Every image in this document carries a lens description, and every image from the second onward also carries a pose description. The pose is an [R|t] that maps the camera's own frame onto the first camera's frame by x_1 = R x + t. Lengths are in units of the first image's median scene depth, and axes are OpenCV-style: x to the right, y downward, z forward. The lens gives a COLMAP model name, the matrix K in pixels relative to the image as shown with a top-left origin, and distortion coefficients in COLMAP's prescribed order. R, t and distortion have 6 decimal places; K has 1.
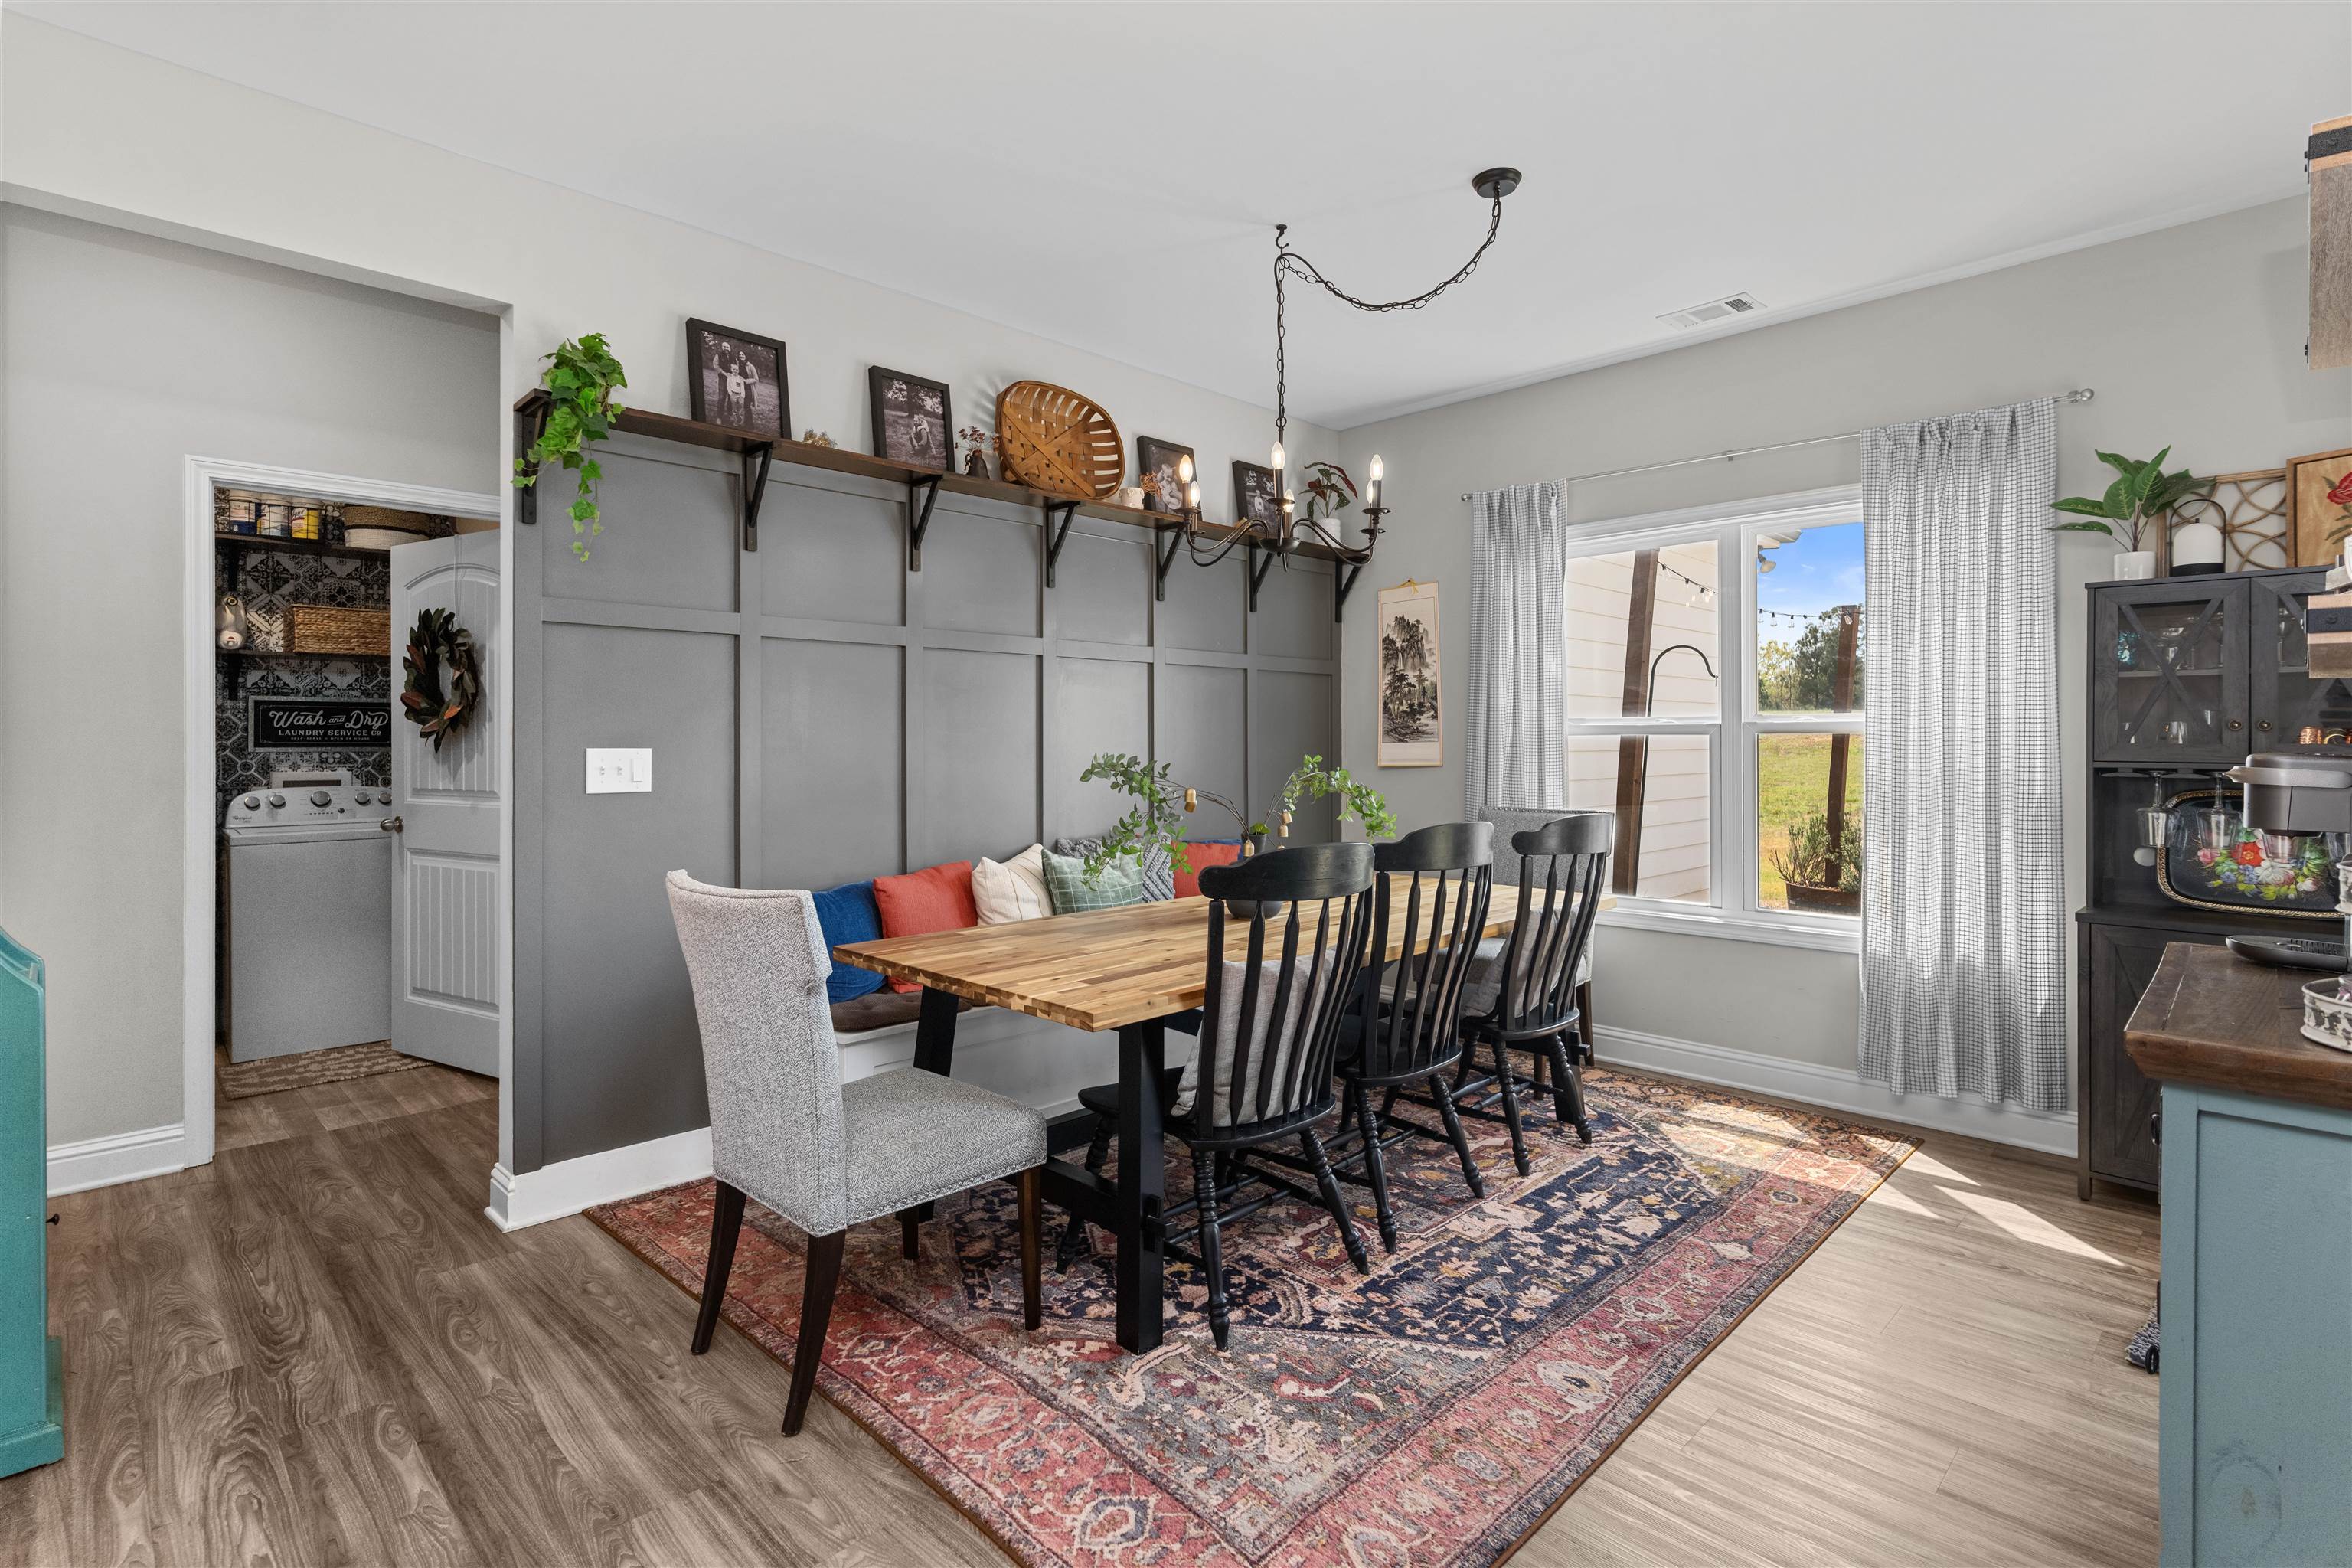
lens RADIAL K [[1123.9, 0, 1175.4], [0, 1123.9, 741.7], [0, 0, 1]] dist [0.000557, 0.000145]
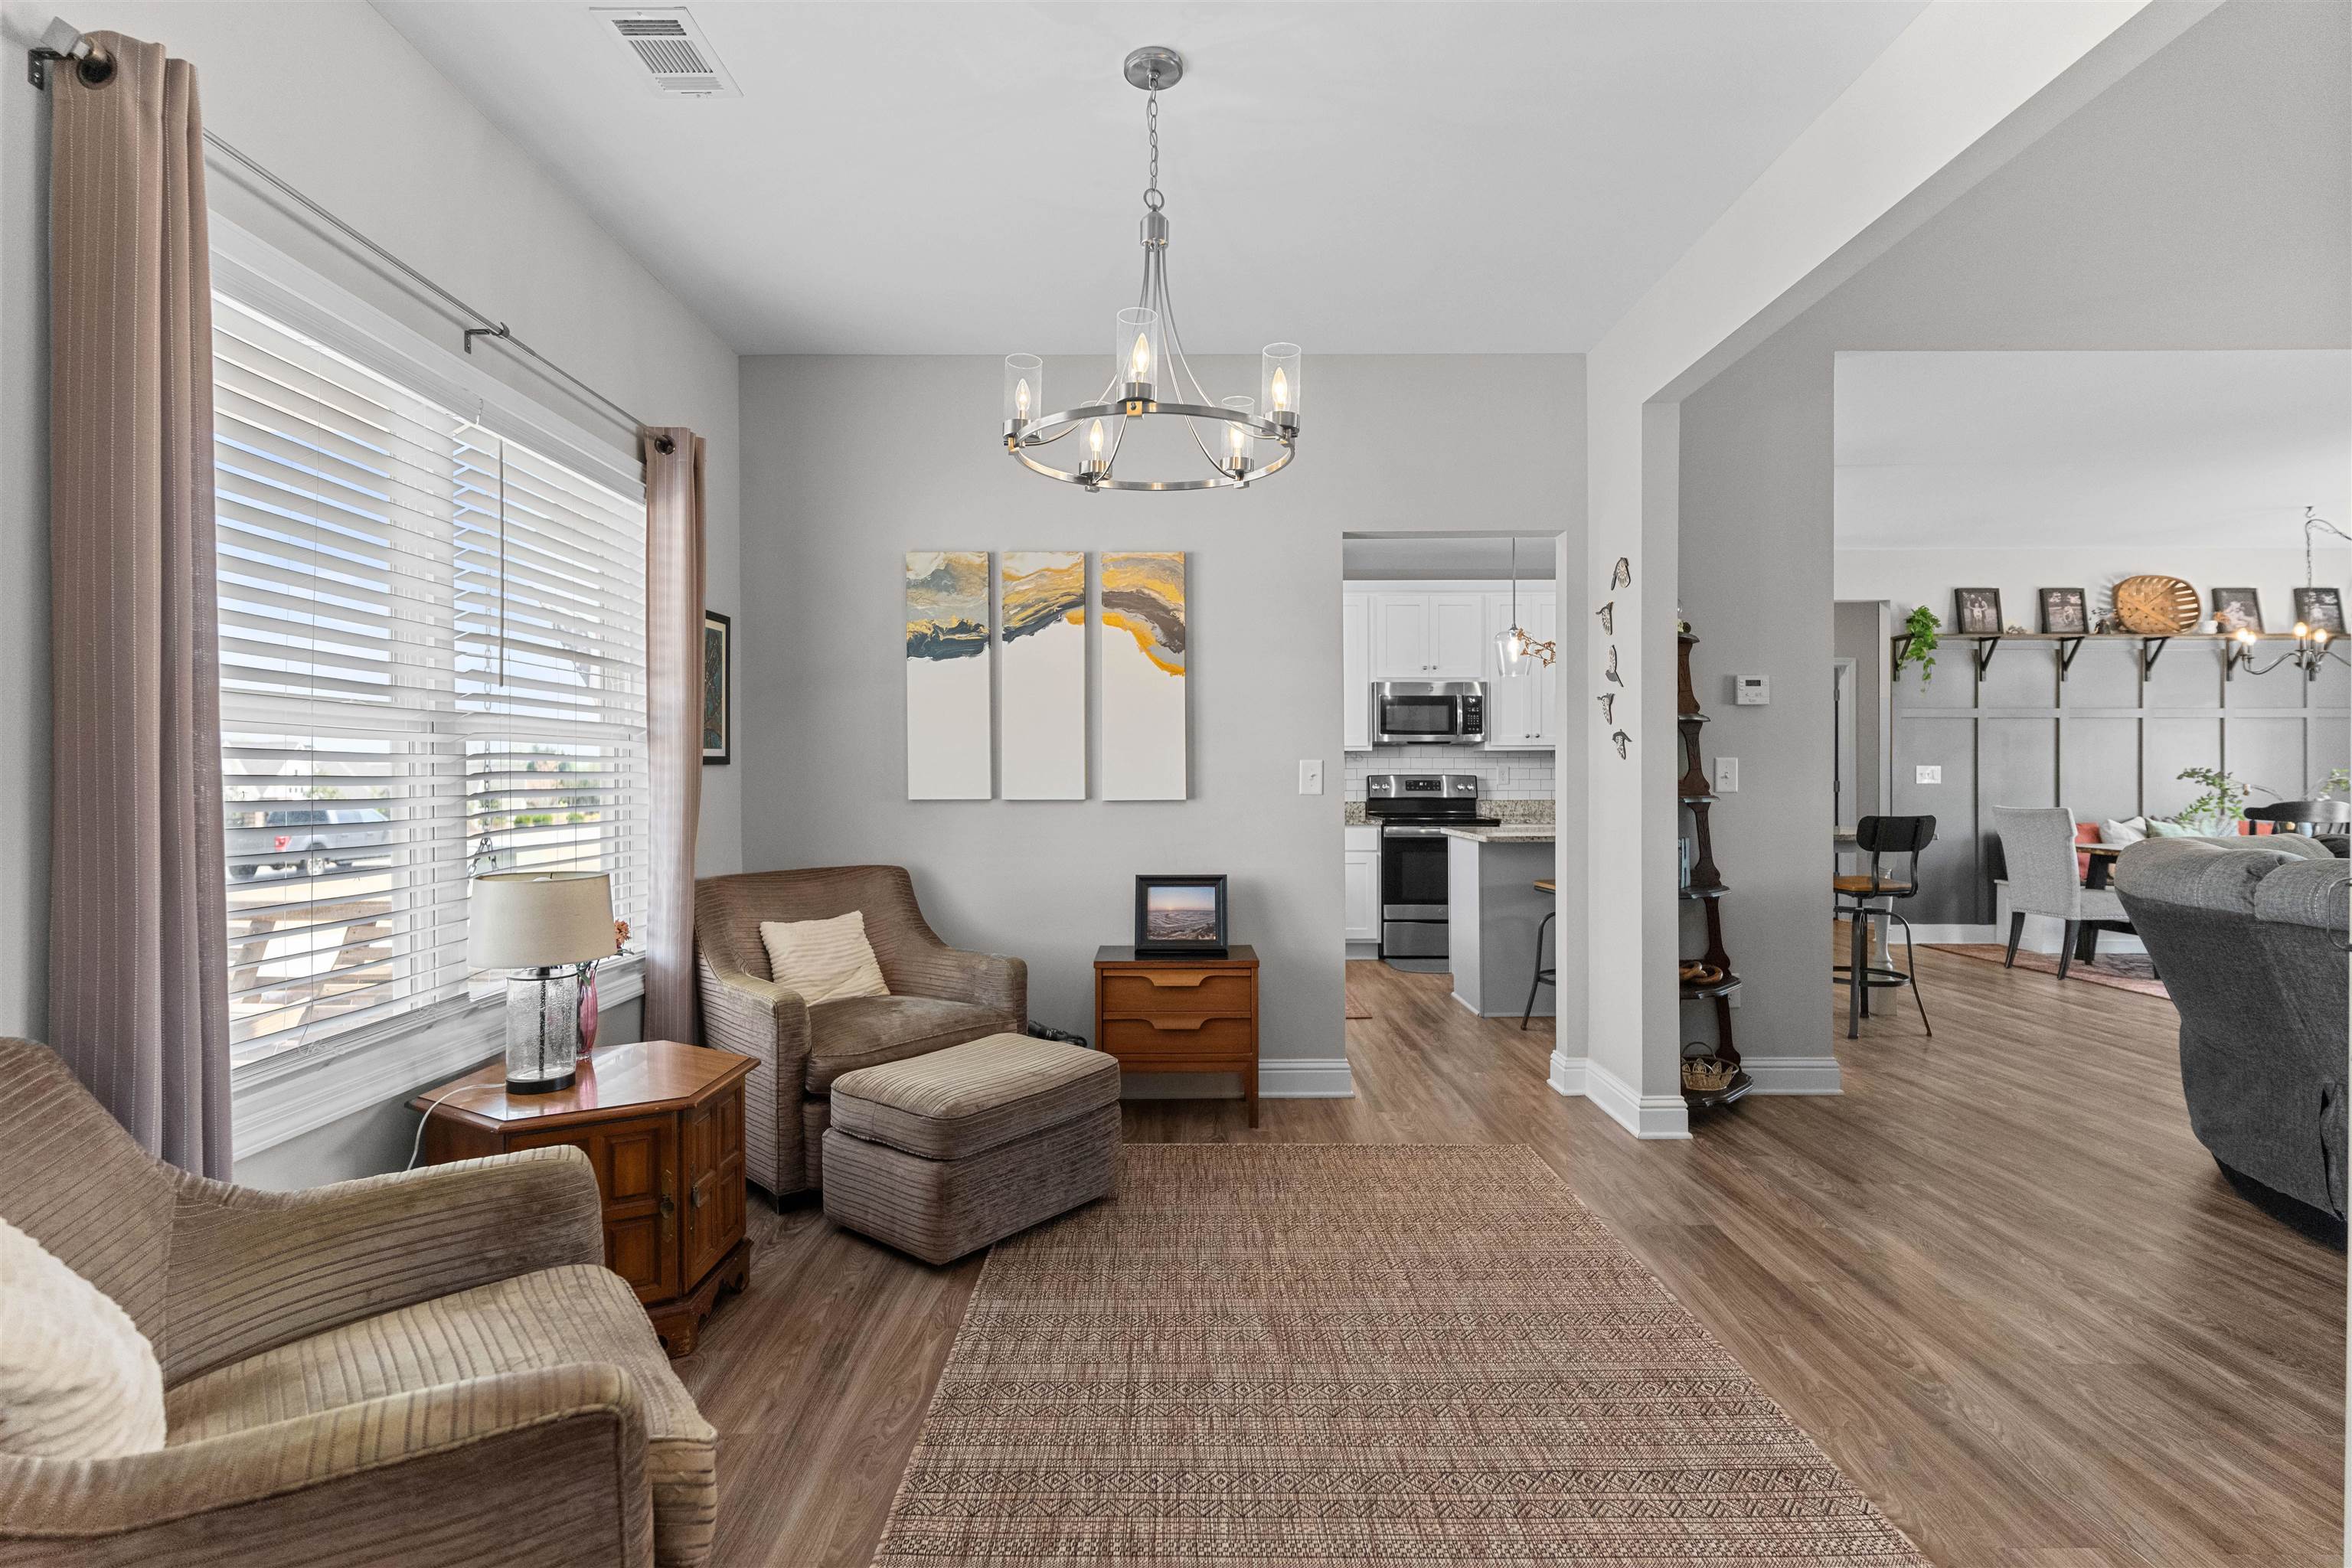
lens RADIAL K [[1115.3, 0, 1163.2], [0, 1115.3, 772.7], [0, 0, 1]] dist [0.002286, 0.000748]
pose [[0.705599, -0.002572, -0.708607, 0.056189], [-0.000071, 0.999993, -0.003701, 0.025123], [0.708612, 0.002662, 0.705594, -1.628706]]
